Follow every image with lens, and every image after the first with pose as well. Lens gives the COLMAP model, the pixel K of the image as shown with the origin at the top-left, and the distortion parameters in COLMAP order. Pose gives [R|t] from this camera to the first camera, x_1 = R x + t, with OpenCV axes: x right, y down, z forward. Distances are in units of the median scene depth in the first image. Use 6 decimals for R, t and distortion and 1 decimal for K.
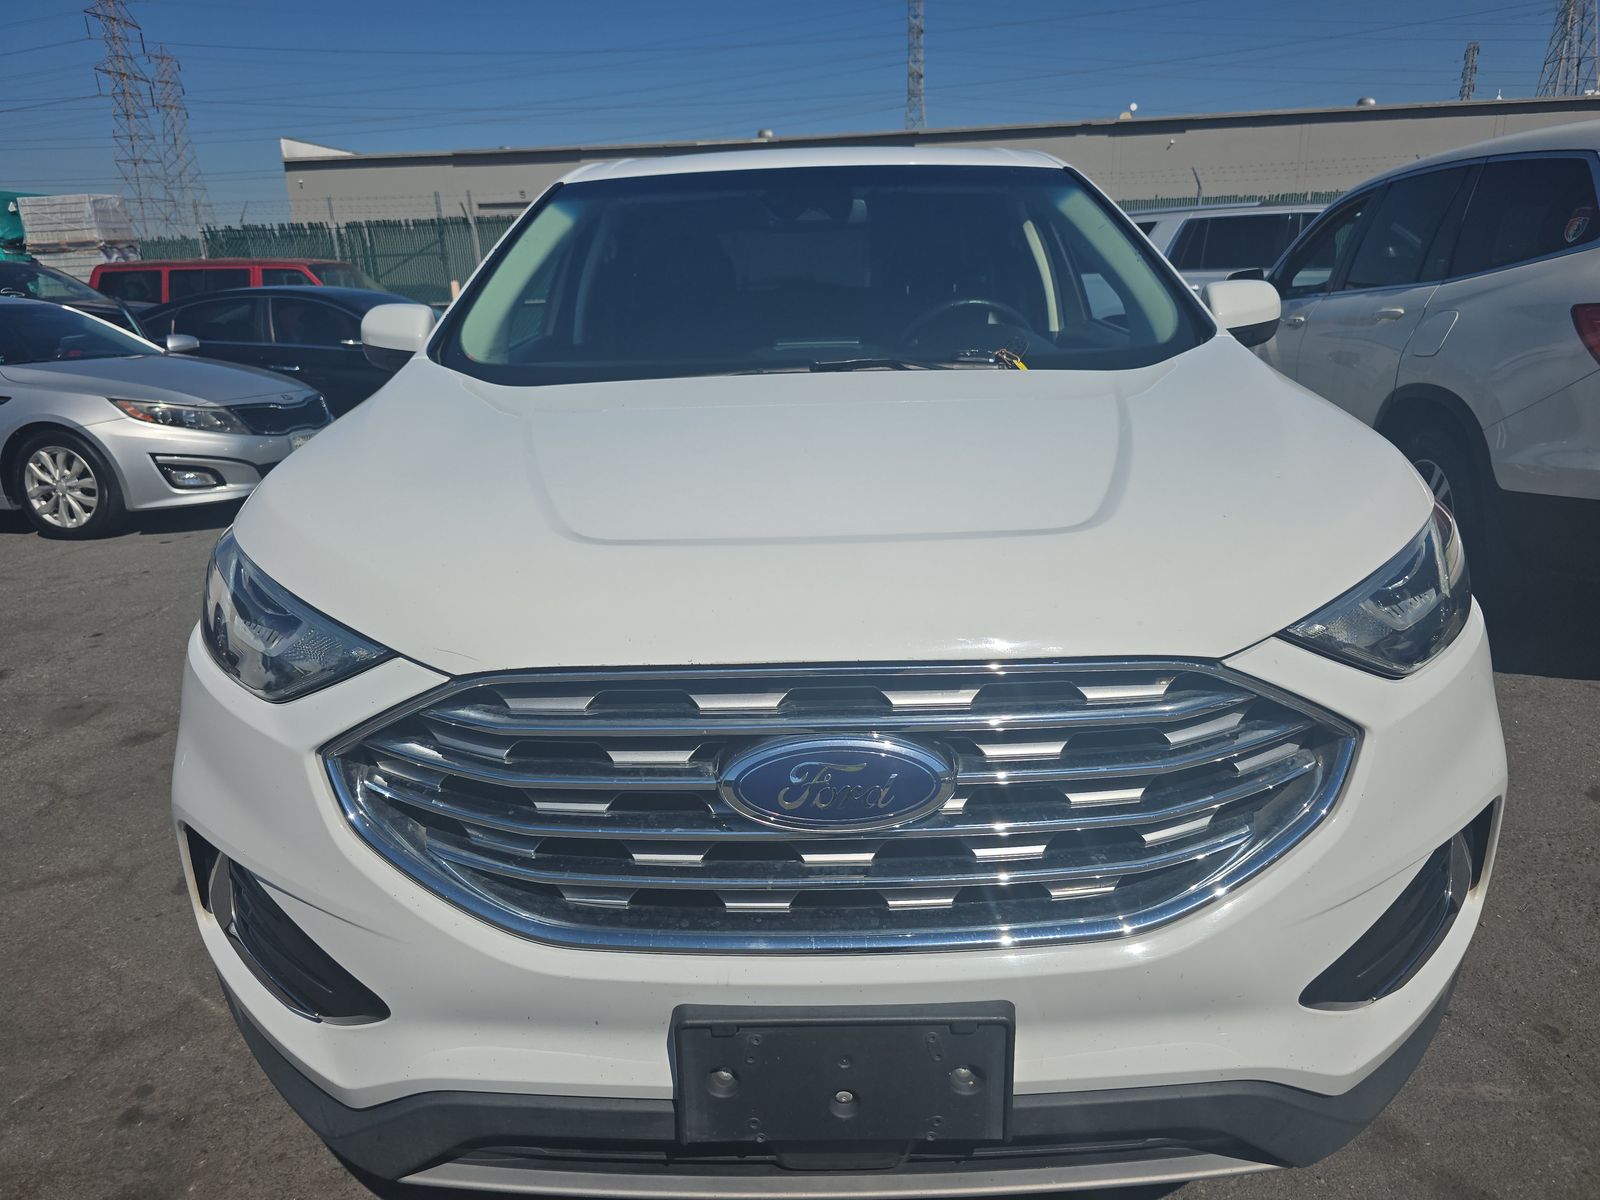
lens RADIAL K [[1082.0, 0, 749.8], [0, 1082.0, 606.0], [0, 0, 1]] dist [0.051601, -0.052364]
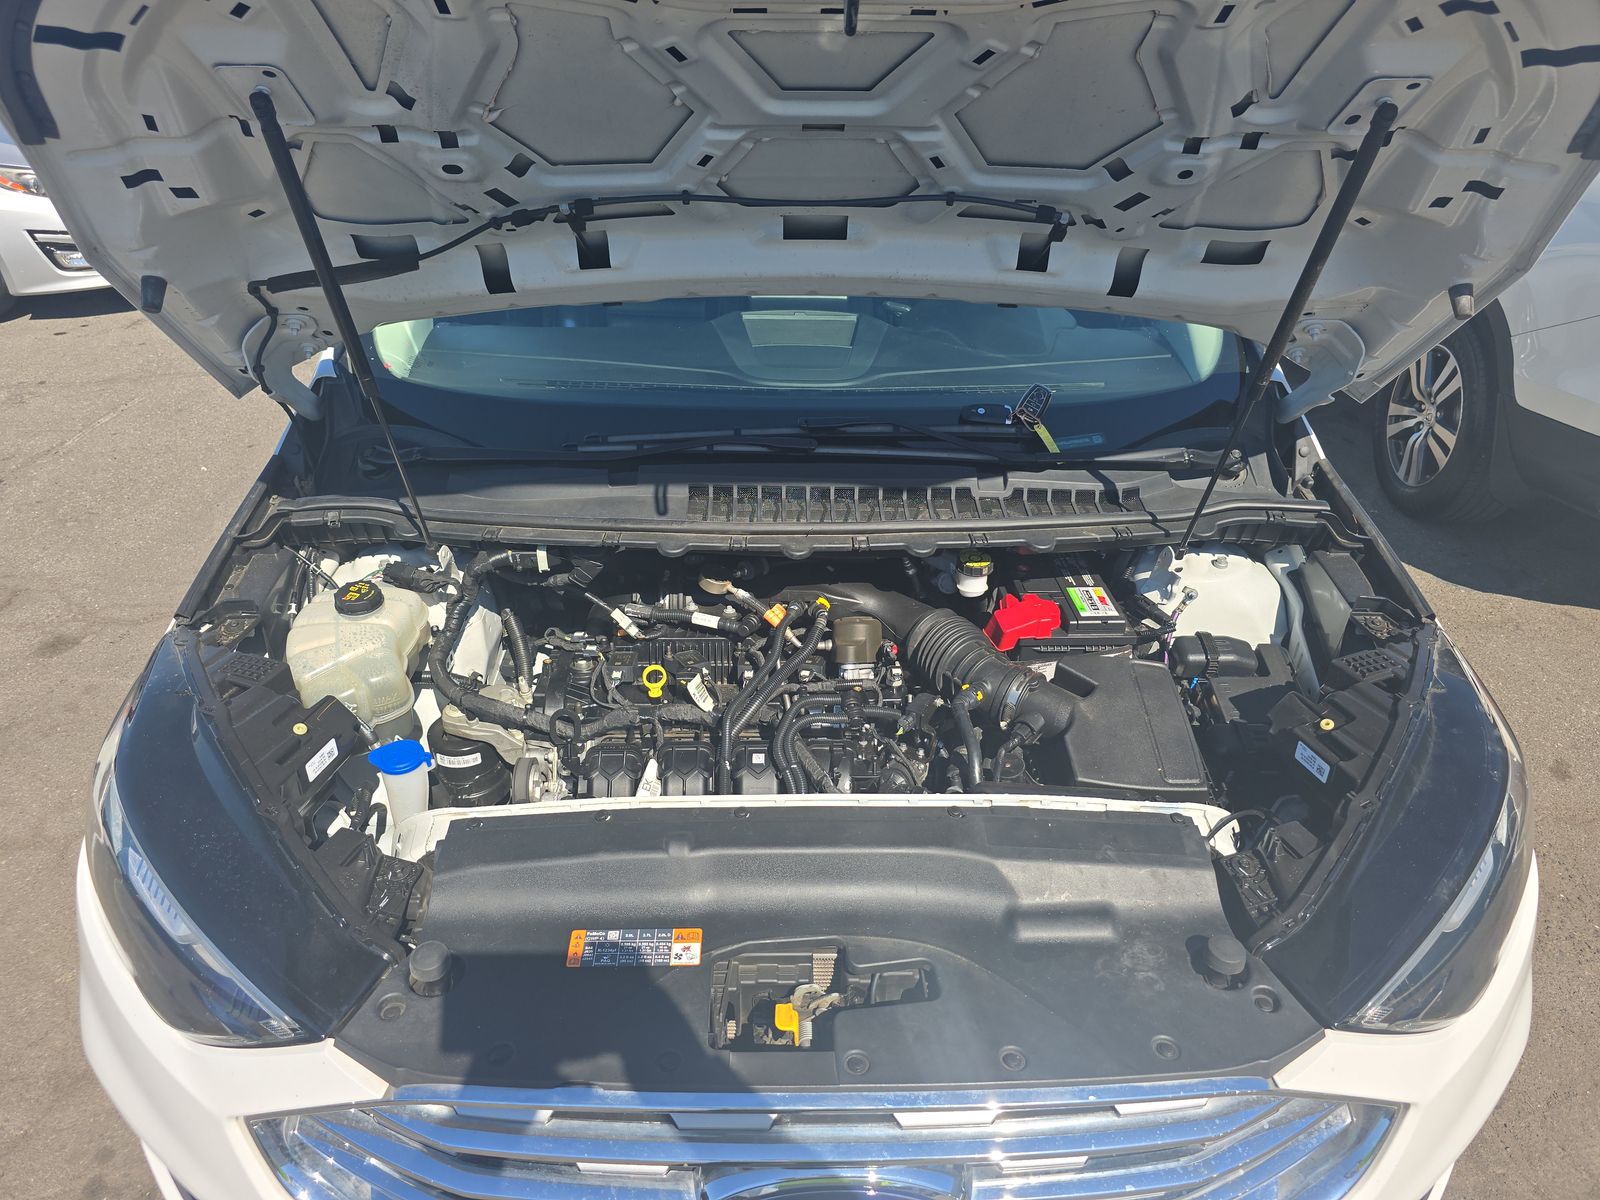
lens RADIAL K [[1082.0, 0, 749.8], [0, 1082.0, 606.0], [0, 0, 1]] dist [0.051601, -0.052364]
pose [[0.998861, 0.006946, 0.047199, -0.011691], [-0.018976, 0.965561, 0.259482, -0.176777], [-0.043772, -0.260083, 0.964594, 0.085981]]
